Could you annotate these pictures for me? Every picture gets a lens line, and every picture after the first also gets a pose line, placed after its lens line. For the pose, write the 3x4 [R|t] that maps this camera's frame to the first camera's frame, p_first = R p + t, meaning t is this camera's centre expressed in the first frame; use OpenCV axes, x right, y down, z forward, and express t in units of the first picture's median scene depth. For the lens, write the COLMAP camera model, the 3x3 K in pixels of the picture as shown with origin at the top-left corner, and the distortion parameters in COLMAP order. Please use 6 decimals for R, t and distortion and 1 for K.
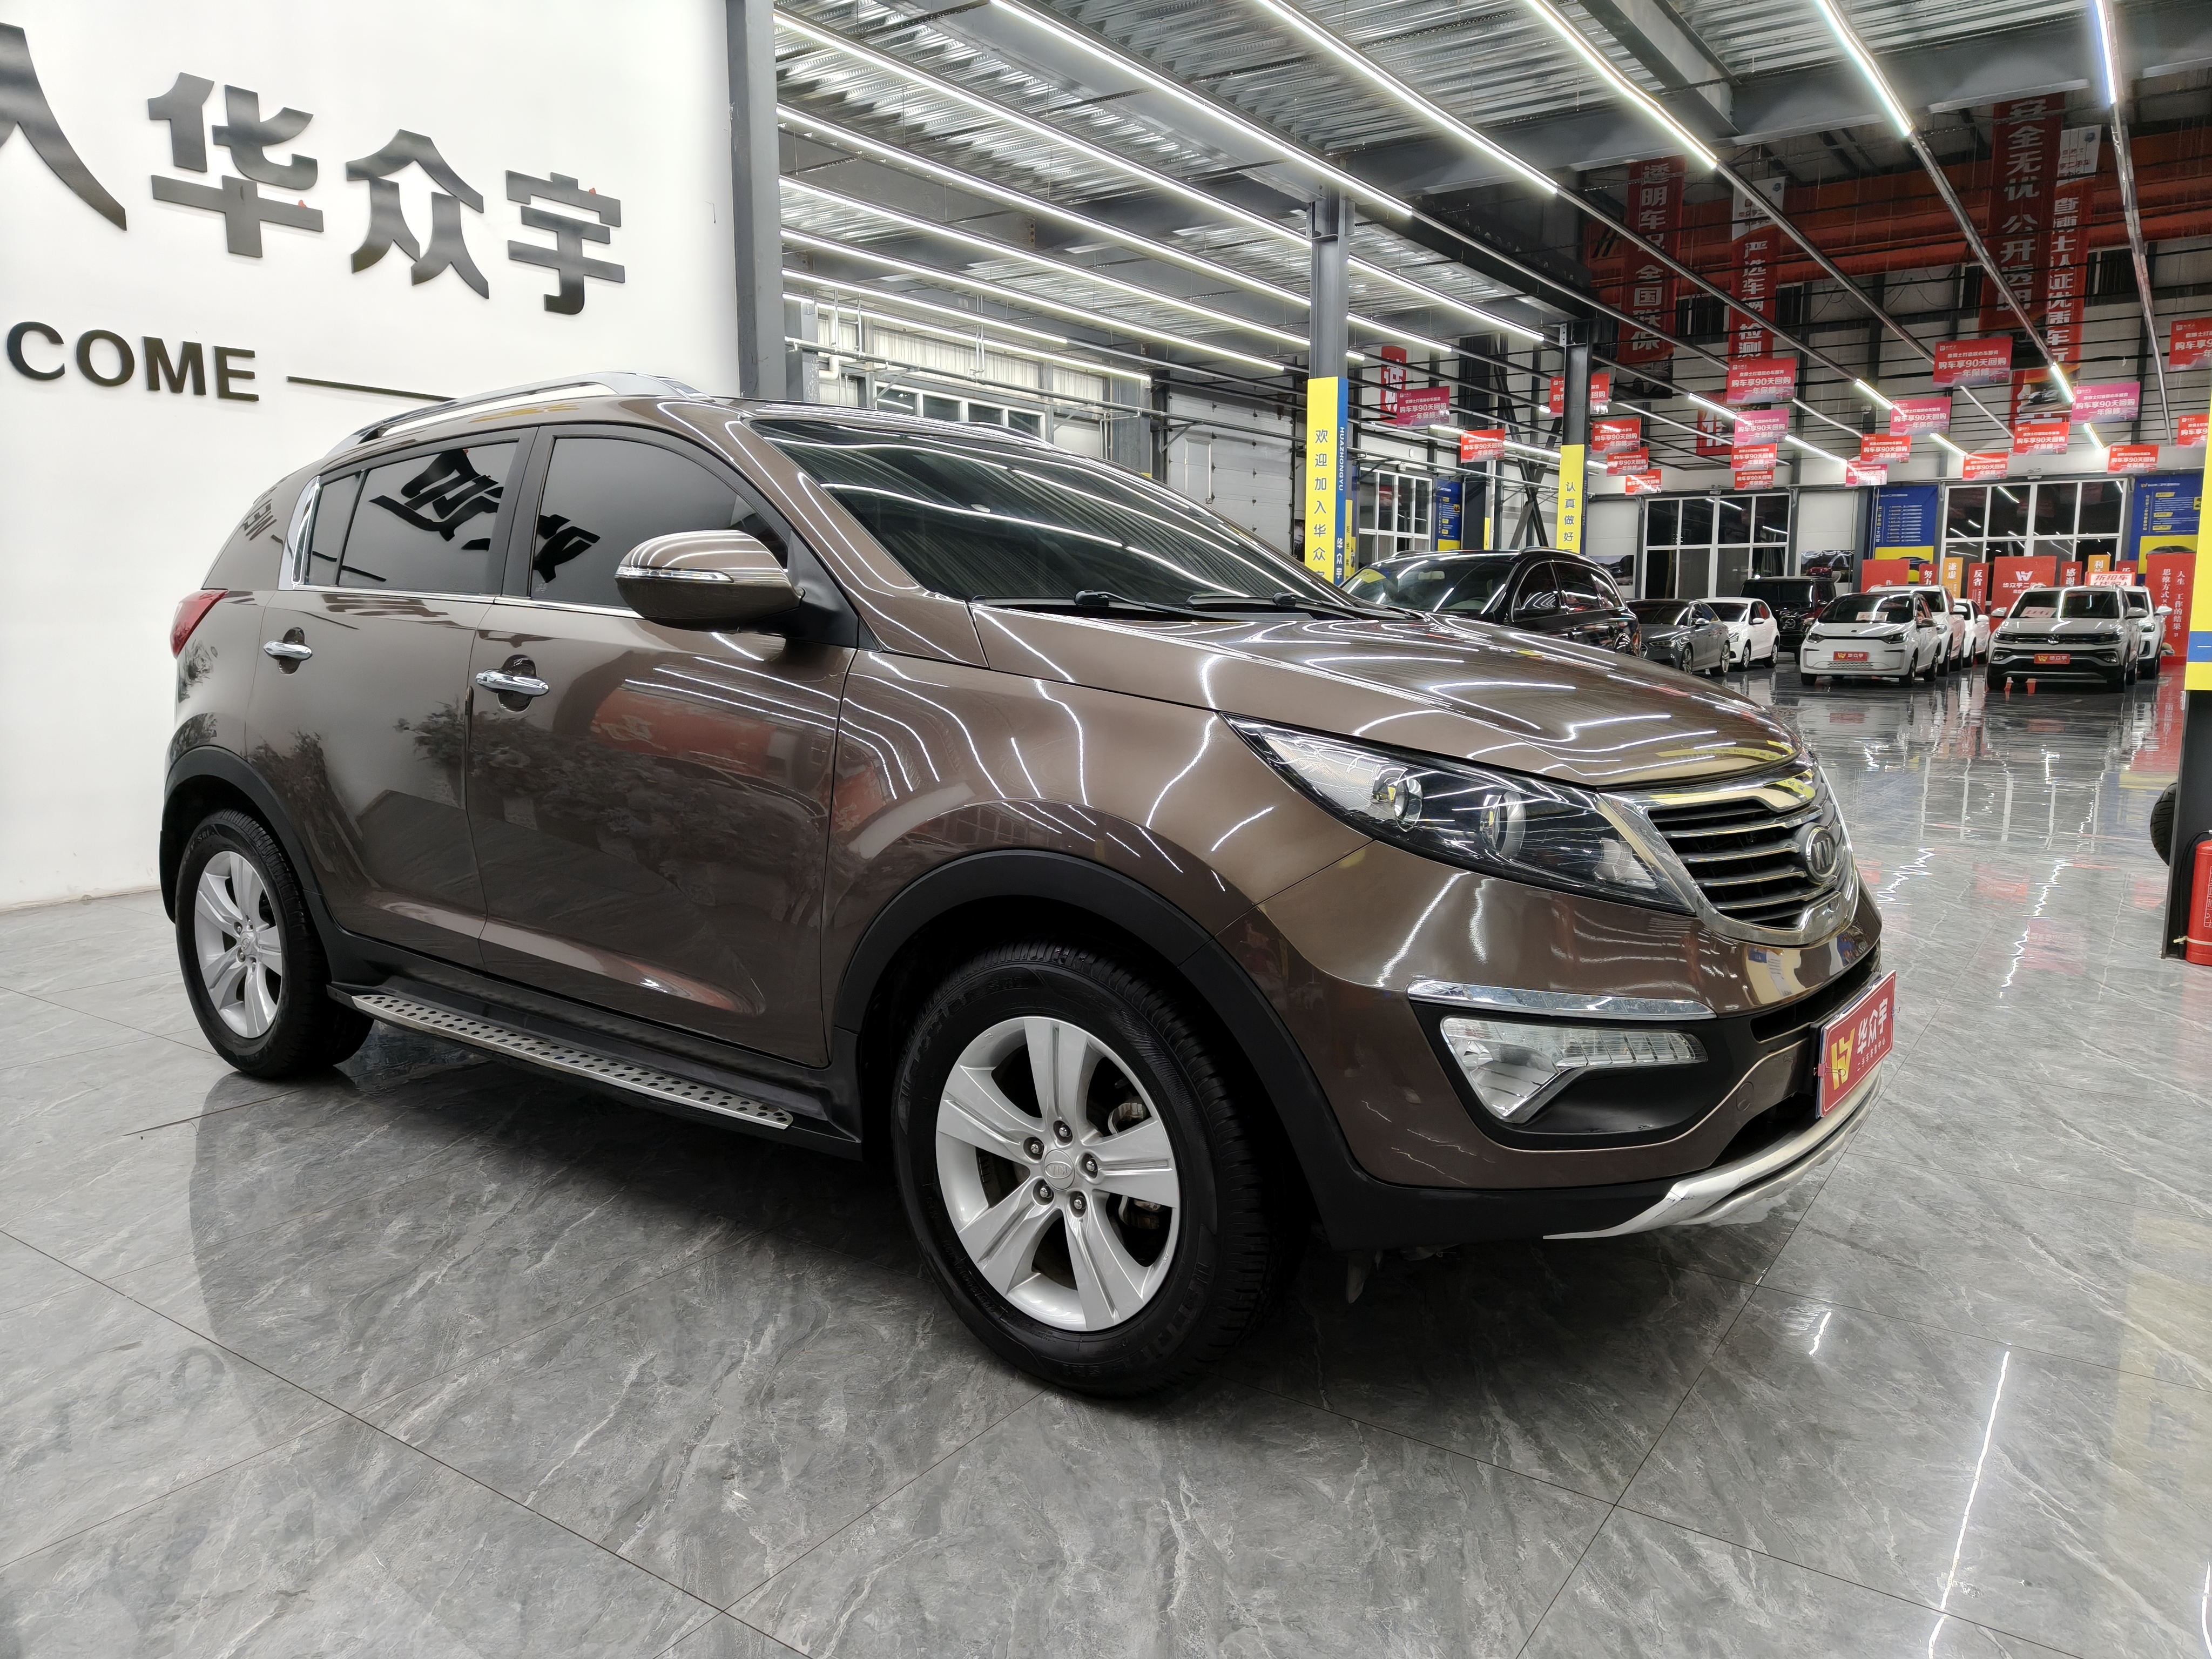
lens RADIAL K [[1540.8, 0, 1134.8], [0, 1540.8, 812.6], [0, 0, 1]] dist [0.019665, -0.006079]
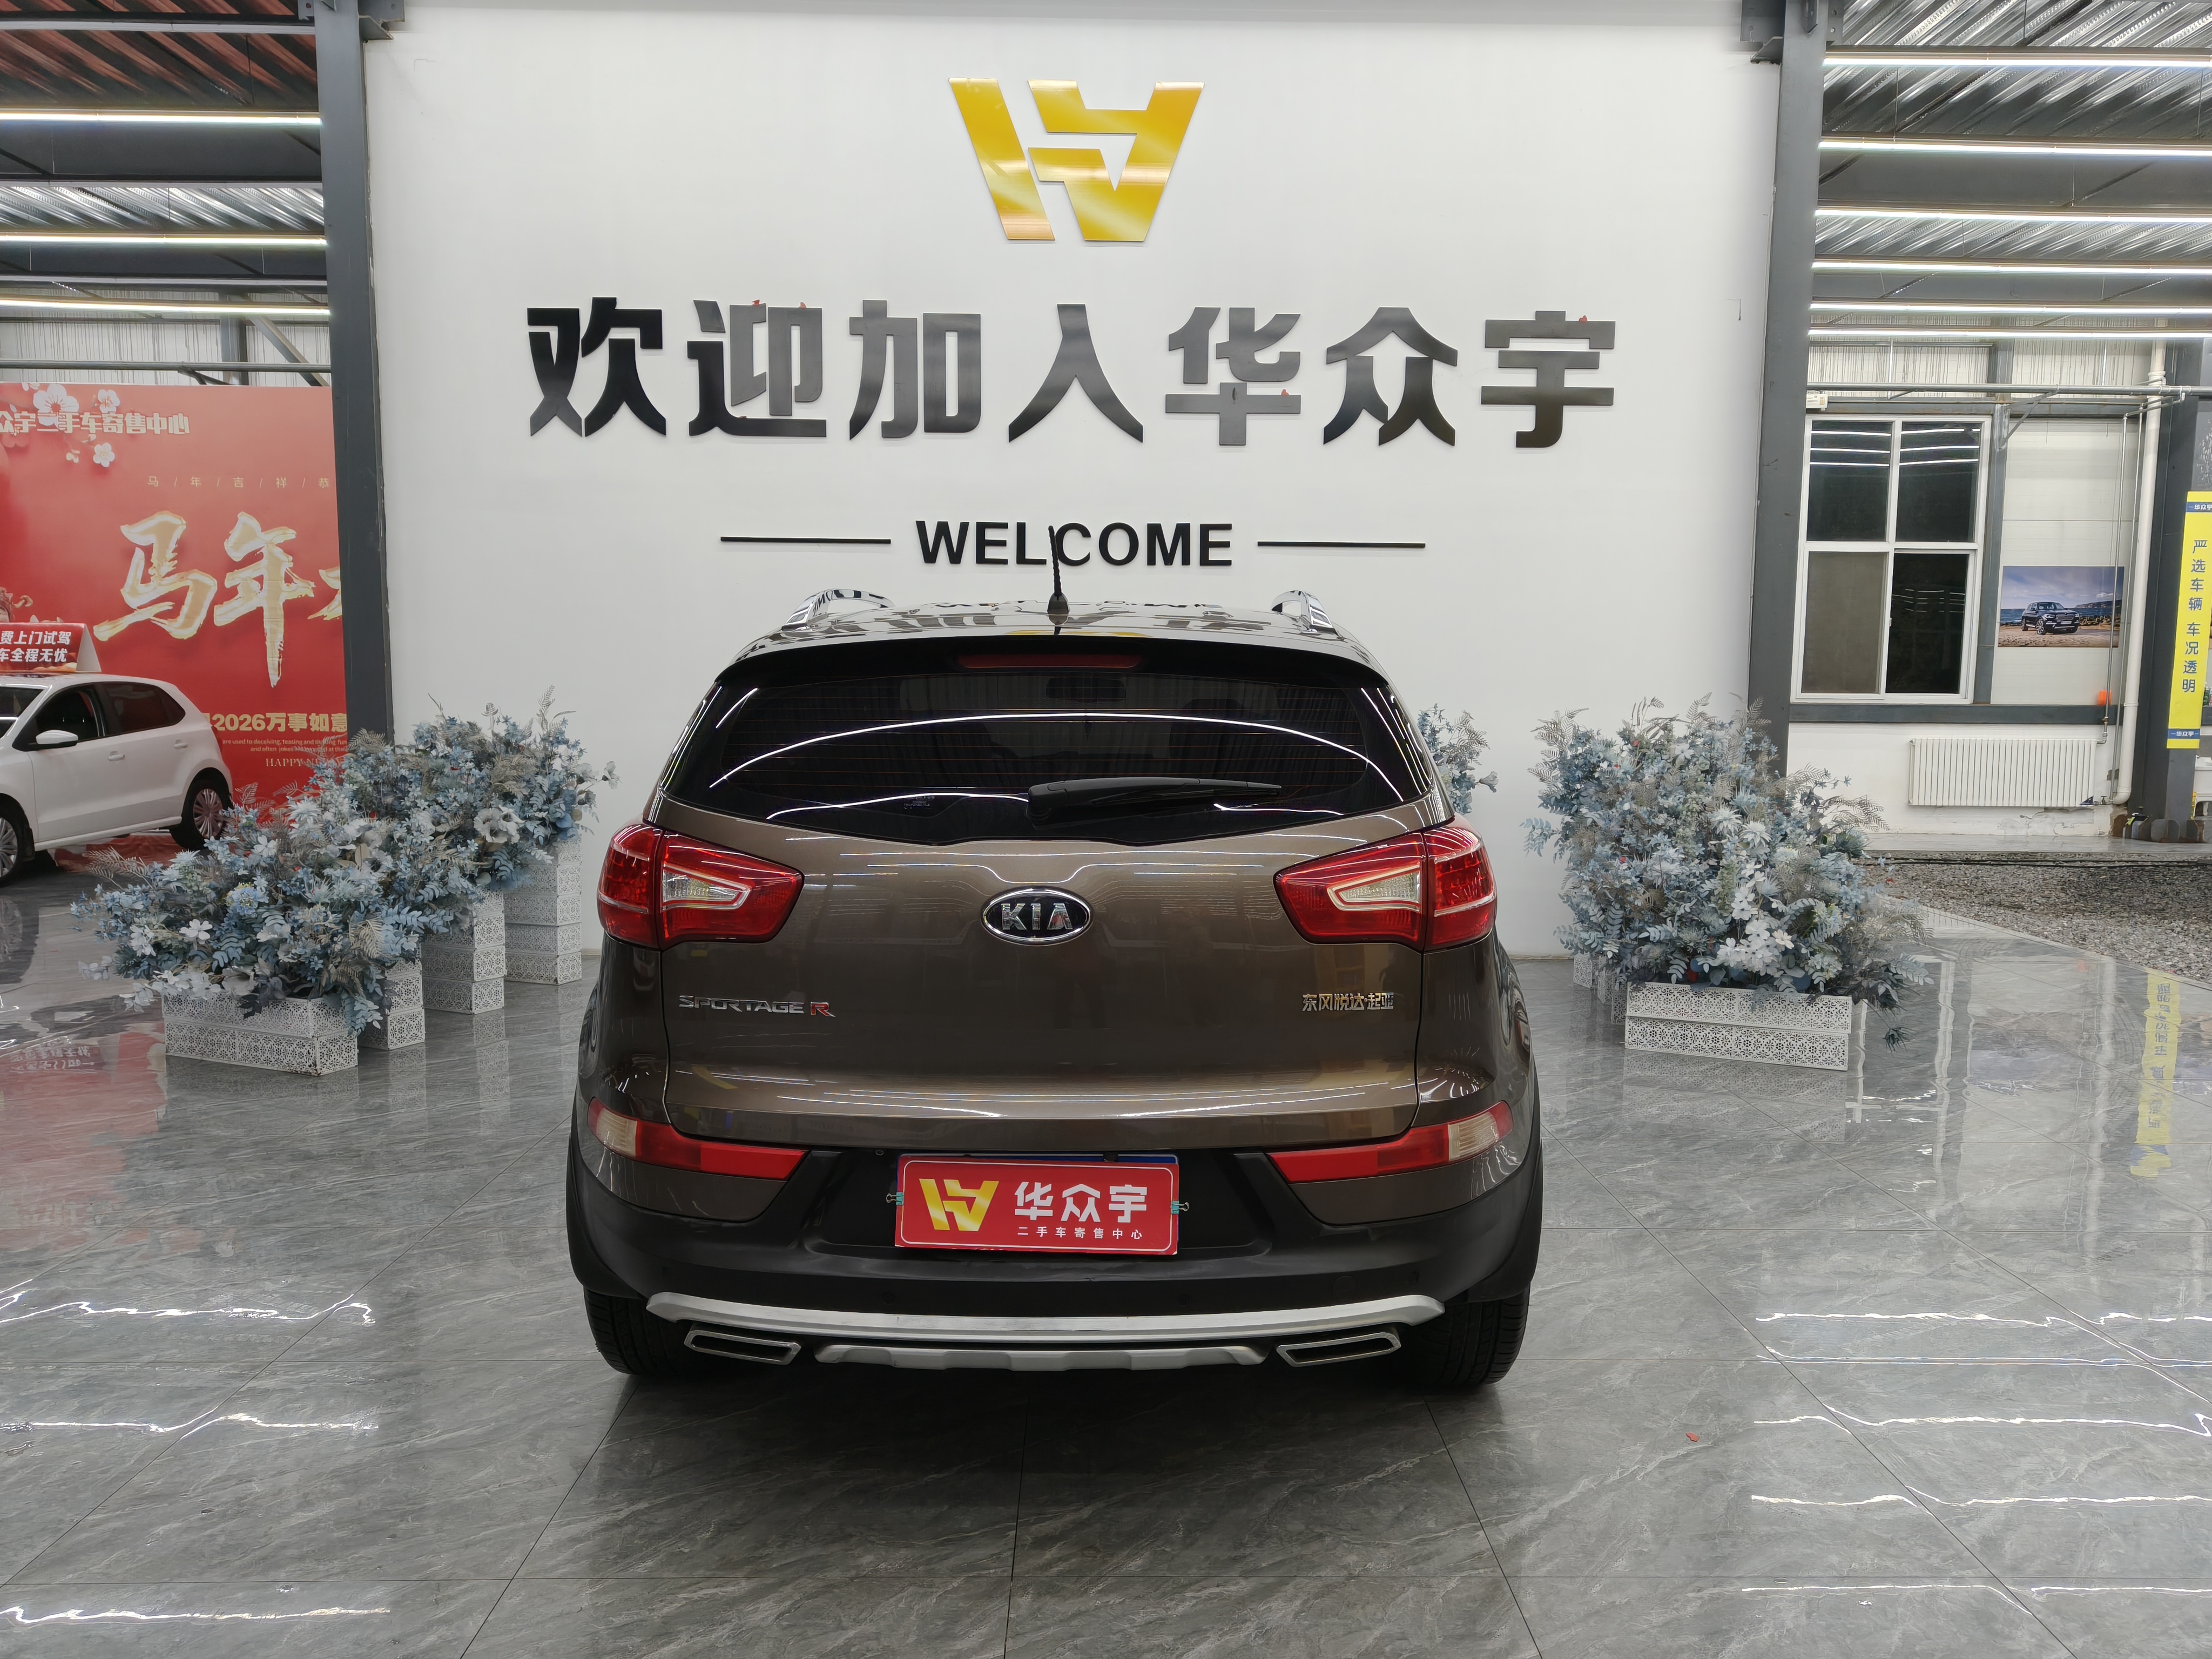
lens RADIAL K [[1527.7, 0, 1118.5], [0, 1527.7, 849.3], [0, 0, 1]] dist [0.012412, -0.003713]
pose [[0.574503, 0.092075, -0.813307, 0.215368], [-0.114764, 0.992898, 0.031340, -0.044443], [0.810417, 0.075334, 0.580990, 0.155739]]
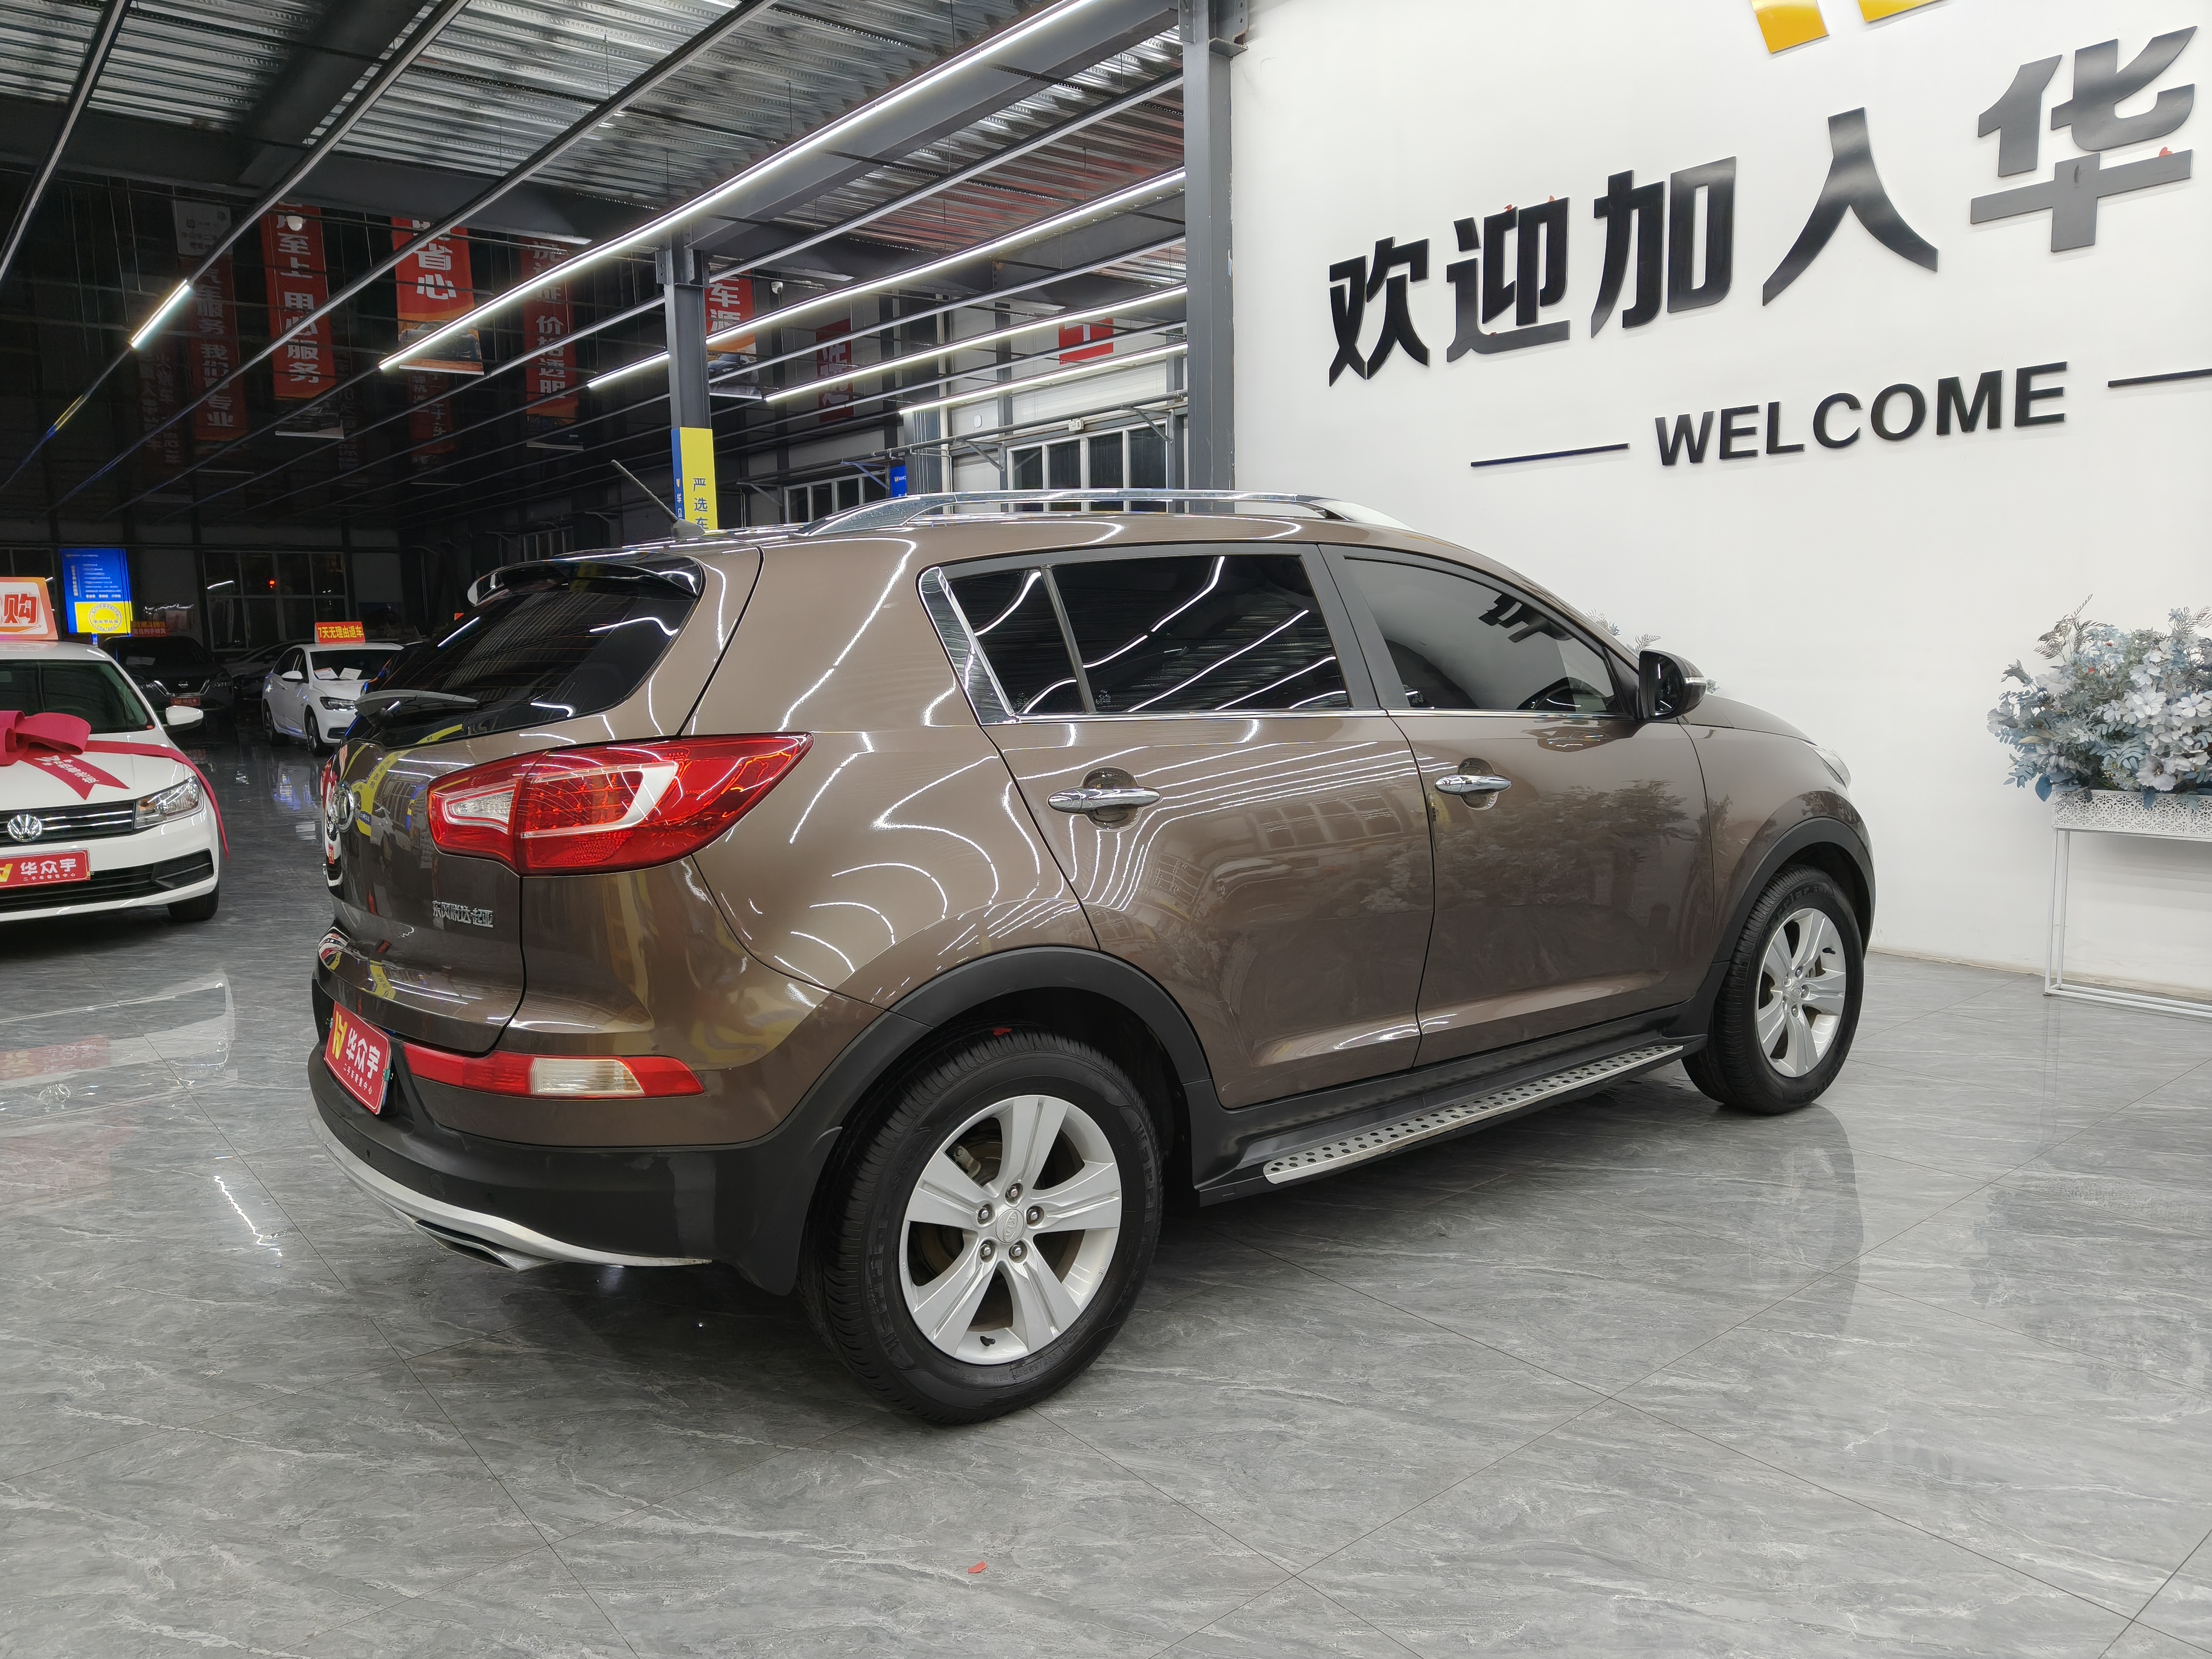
lens RADIAL K [[1536.4, 0, 1087.8], [0, 1536.4, 812.4], [0, 0, 1]] dist [0.020251, -0.007151]
pose [[-0.291107, 0.116608, -0.949557, 0.243884], [-0.103647, 0.982858, 0.152472, -0.077094], [0.951059, 0.142804, -0.274031, 0.449845]]
